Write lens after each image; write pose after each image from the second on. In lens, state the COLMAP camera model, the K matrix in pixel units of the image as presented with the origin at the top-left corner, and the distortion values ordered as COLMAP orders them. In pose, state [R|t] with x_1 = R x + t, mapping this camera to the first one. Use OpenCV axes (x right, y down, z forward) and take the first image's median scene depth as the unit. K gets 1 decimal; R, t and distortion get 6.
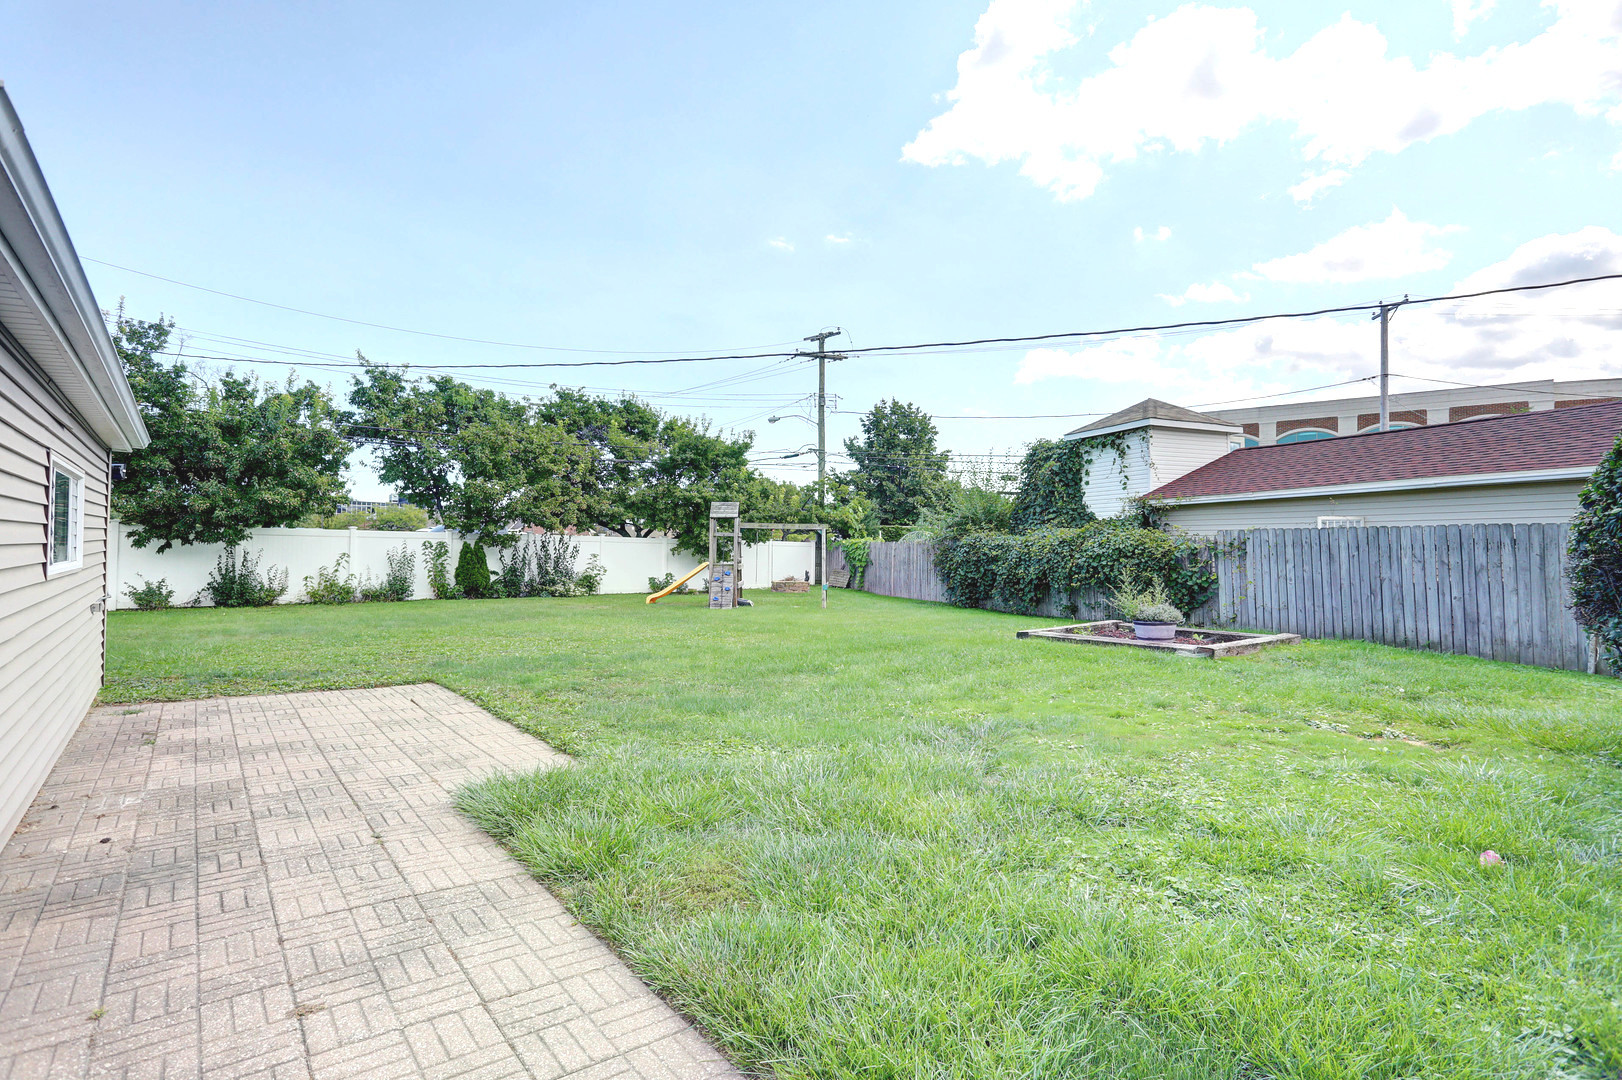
lens RADIAL K [[798.8, 0, 814.9], [0, 798.8, 538.4], [0, 0, 1]] dist [-0.074356, 0.029043]
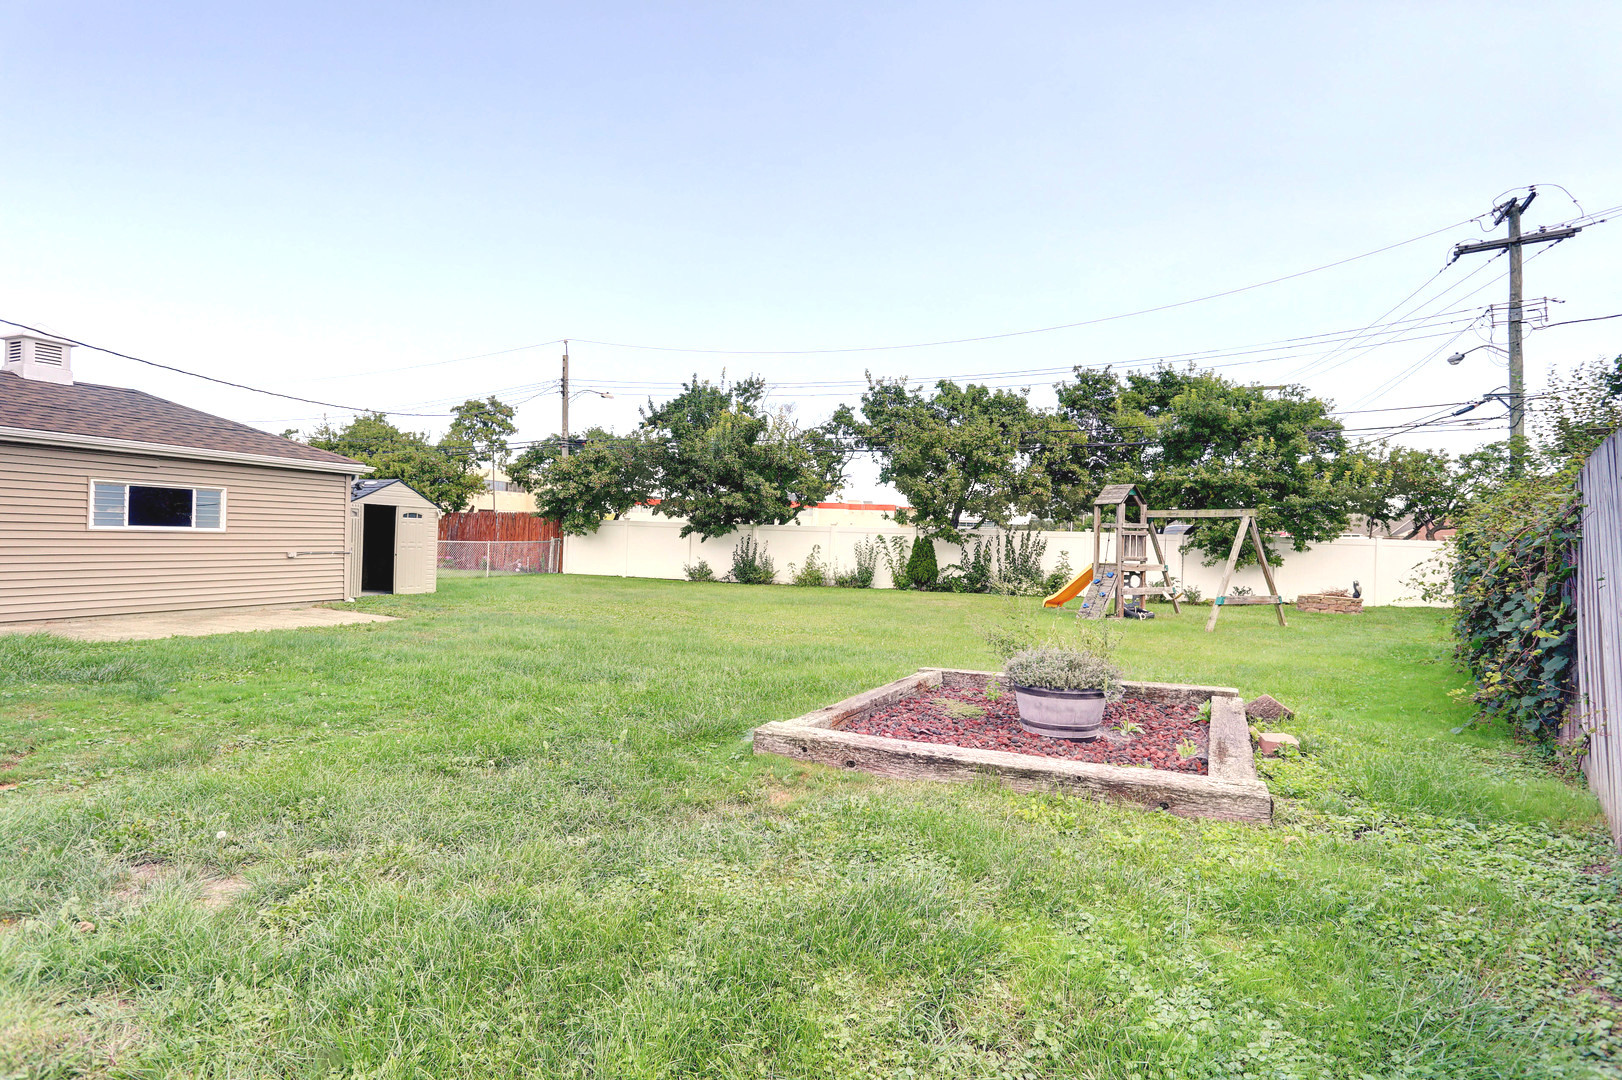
lens RADIAL K [[798.8, 0, 814.9], [0, 798.8, 538.4], [0, 0, 1]] dist [-0.074356, 0.029043]
pose [[0.470676, 0.000186, -0.882306, 0.447353], [-0.006322, 0.999975, -0.003162, 0.012266], [0.882284, 0.007067, 0.470665, 0.387627]]
